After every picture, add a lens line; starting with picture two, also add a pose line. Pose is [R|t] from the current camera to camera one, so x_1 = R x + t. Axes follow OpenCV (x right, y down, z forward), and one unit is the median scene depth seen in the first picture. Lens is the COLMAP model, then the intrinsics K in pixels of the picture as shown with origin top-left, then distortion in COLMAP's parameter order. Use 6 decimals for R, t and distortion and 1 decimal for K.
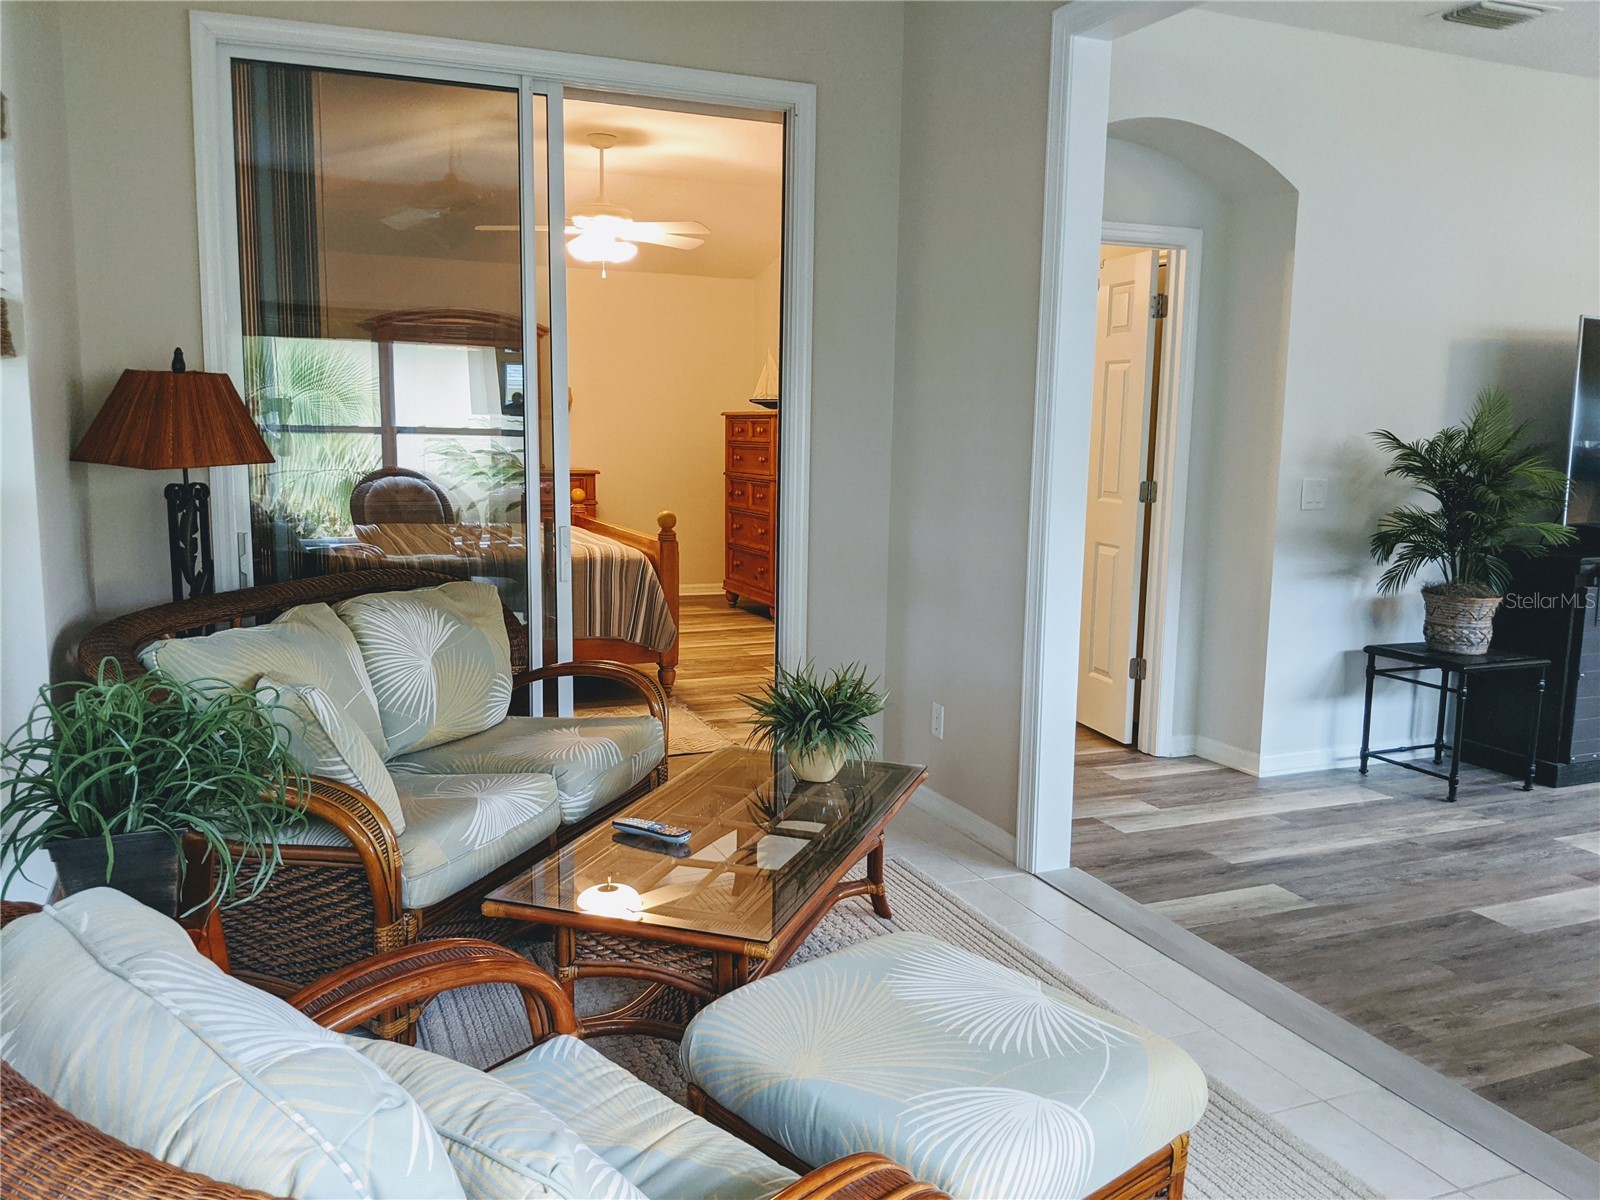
lens RADIAL K [[1283.7, 0, 805.0], [0, 1283.7, 600.7], [0, 0, 1]] dist [0.054143, -0.096887]
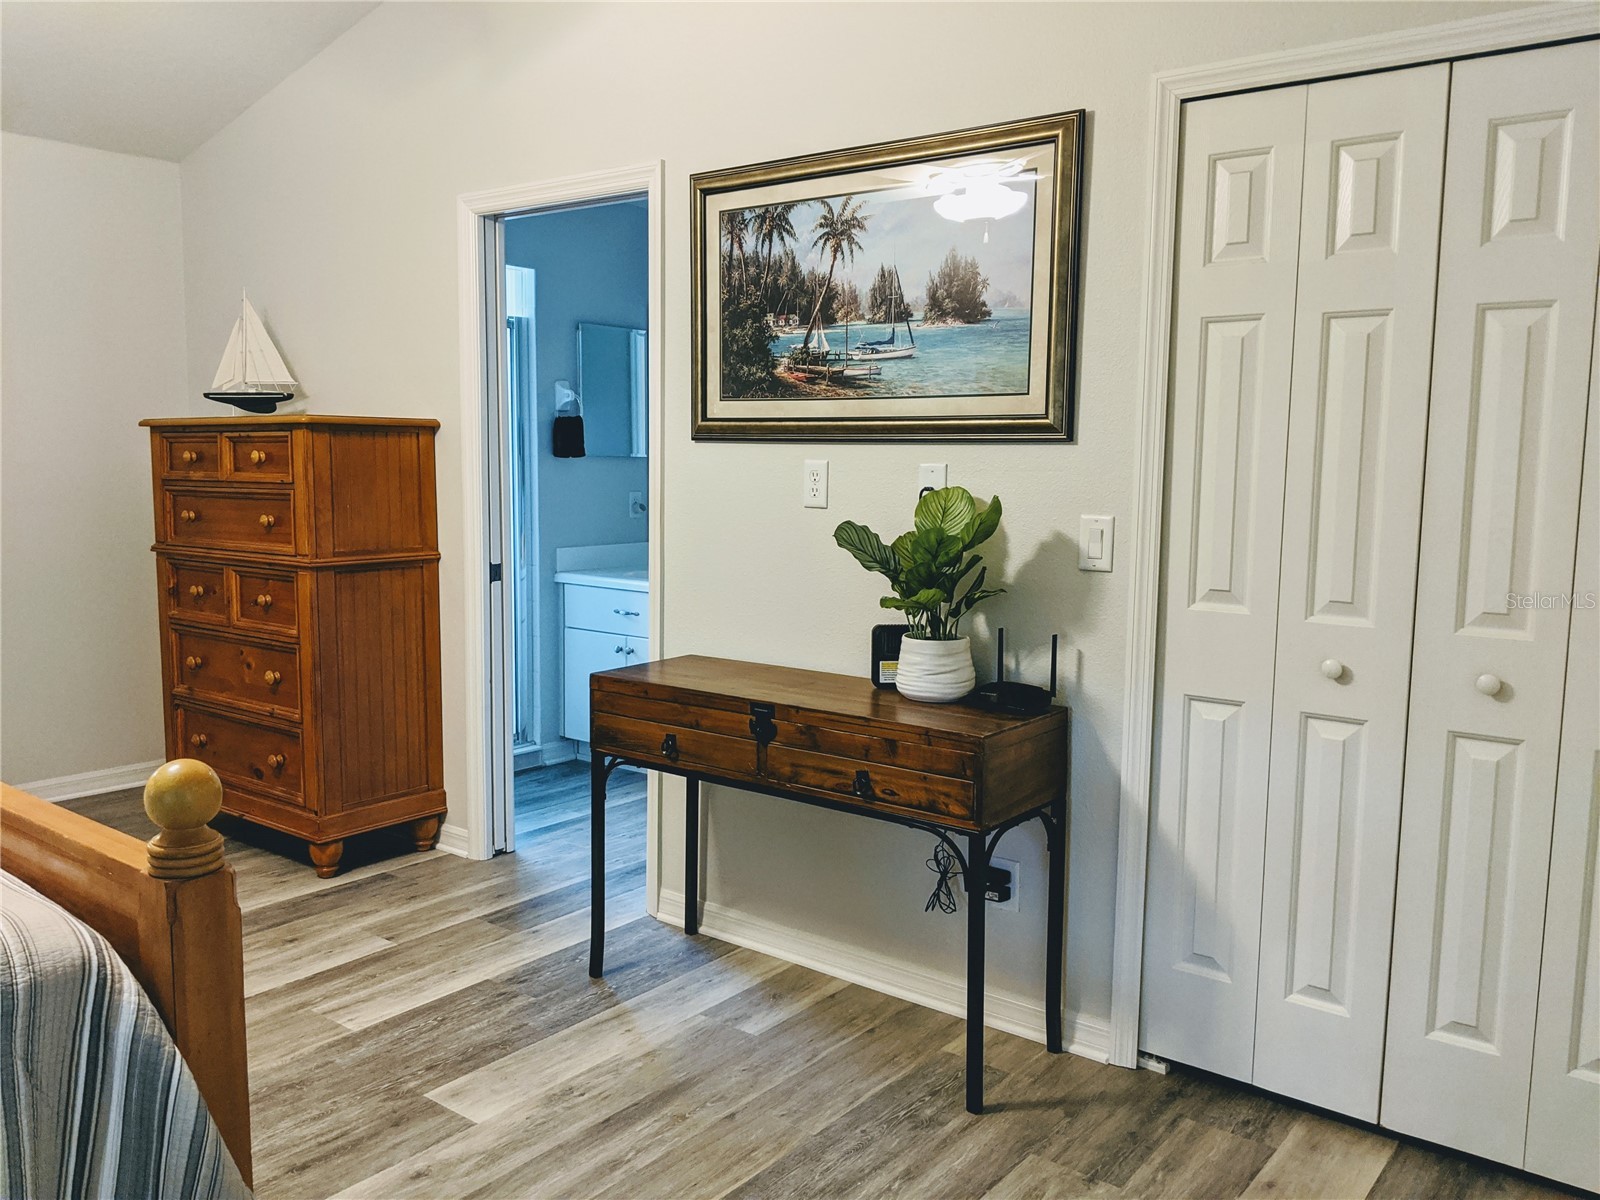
lens RADIAL K [[1283.7, 0, 801.9], [0, 1283.7, 597.8], [0, 0, 1]] dist [0.054143, -0.096887]
pose [[0.877793, -0.066984, 0.474334, -0.082416], [0.077081, 0.997023, -0.001848, -0.063970], [-0.472798, 0.038185, 0.880343, 0.486401]]
